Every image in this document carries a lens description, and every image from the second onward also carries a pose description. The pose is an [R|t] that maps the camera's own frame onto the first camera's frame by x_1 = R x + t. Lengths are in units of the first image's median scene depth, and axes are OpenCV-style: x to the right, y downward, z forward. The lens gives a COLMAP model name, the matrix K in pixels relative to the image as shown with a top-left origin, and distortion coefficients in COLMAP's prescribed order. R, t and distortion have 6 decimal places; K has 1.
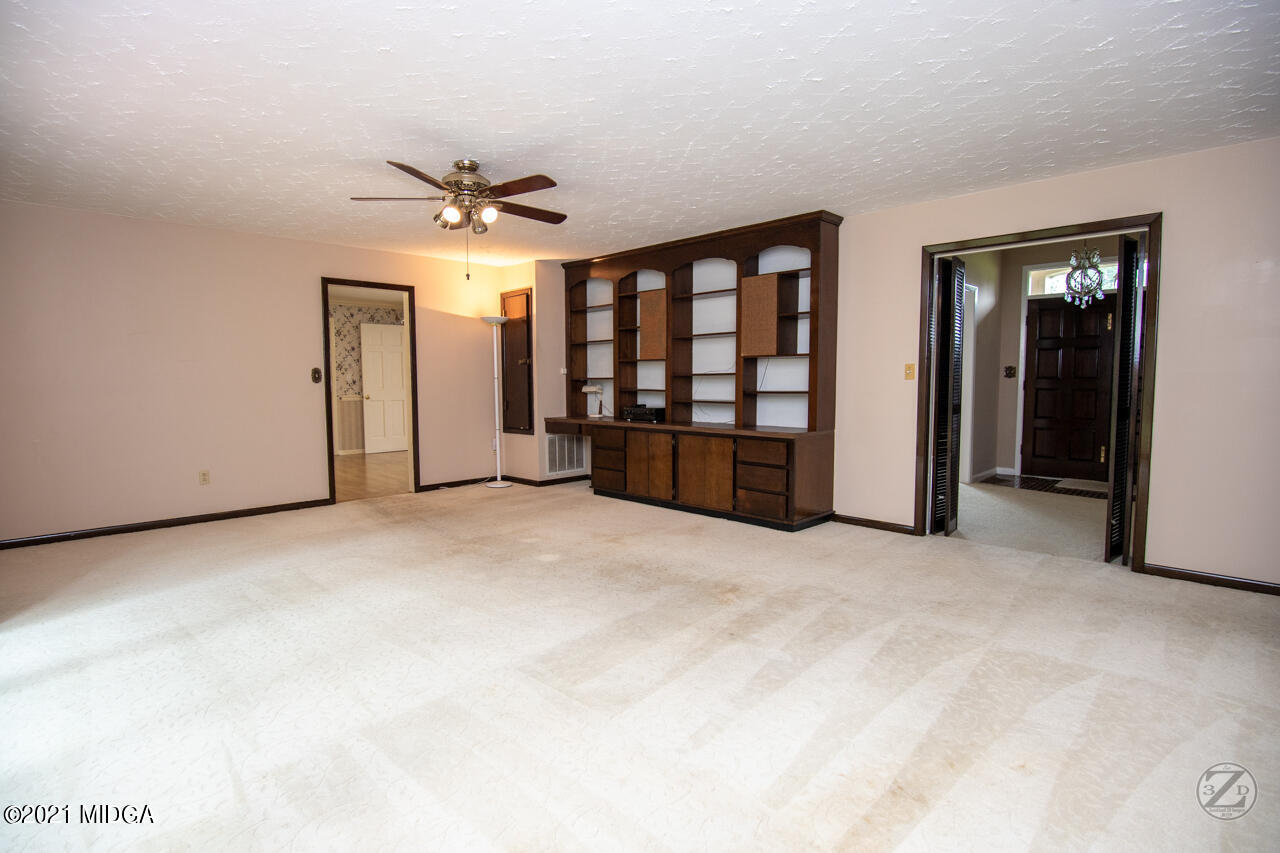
lens RADIAL K [[632.1, 0, 647.4], [0, 632.1, 427.3], [0, 0, 1]] dist [-0.003551, -0.000524]
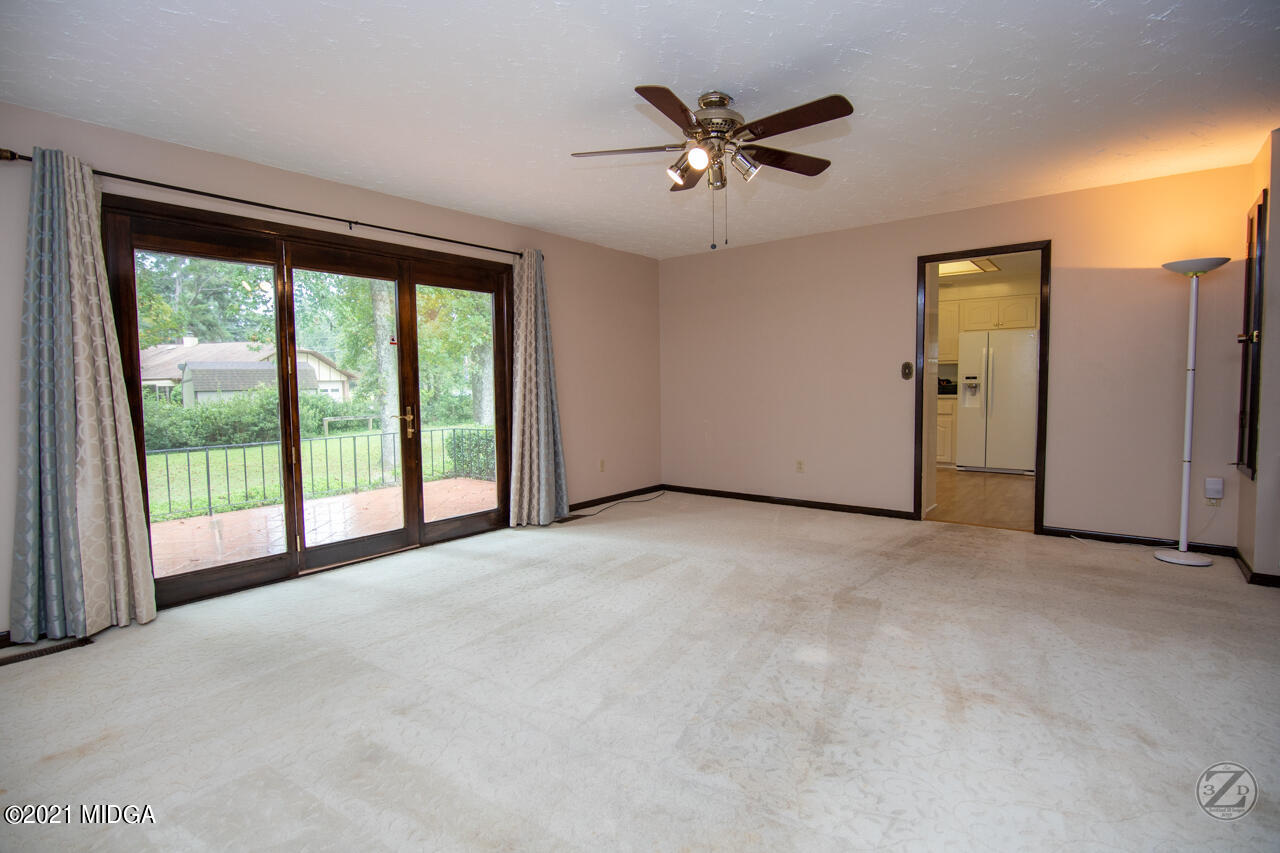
lens RADIAL K [[632.1, 0, 647.4], [0, 632.1, 427.3], [0, 0, 1]] dist [-0.003551, -0.000524]
pose [[0.069259, 0.070857, -0.995079, 0.426961], [-0.054917, 0.996233, 0.067116, -0.054405], [0.996086, 0.049999, 0.072889, 0.731948]]
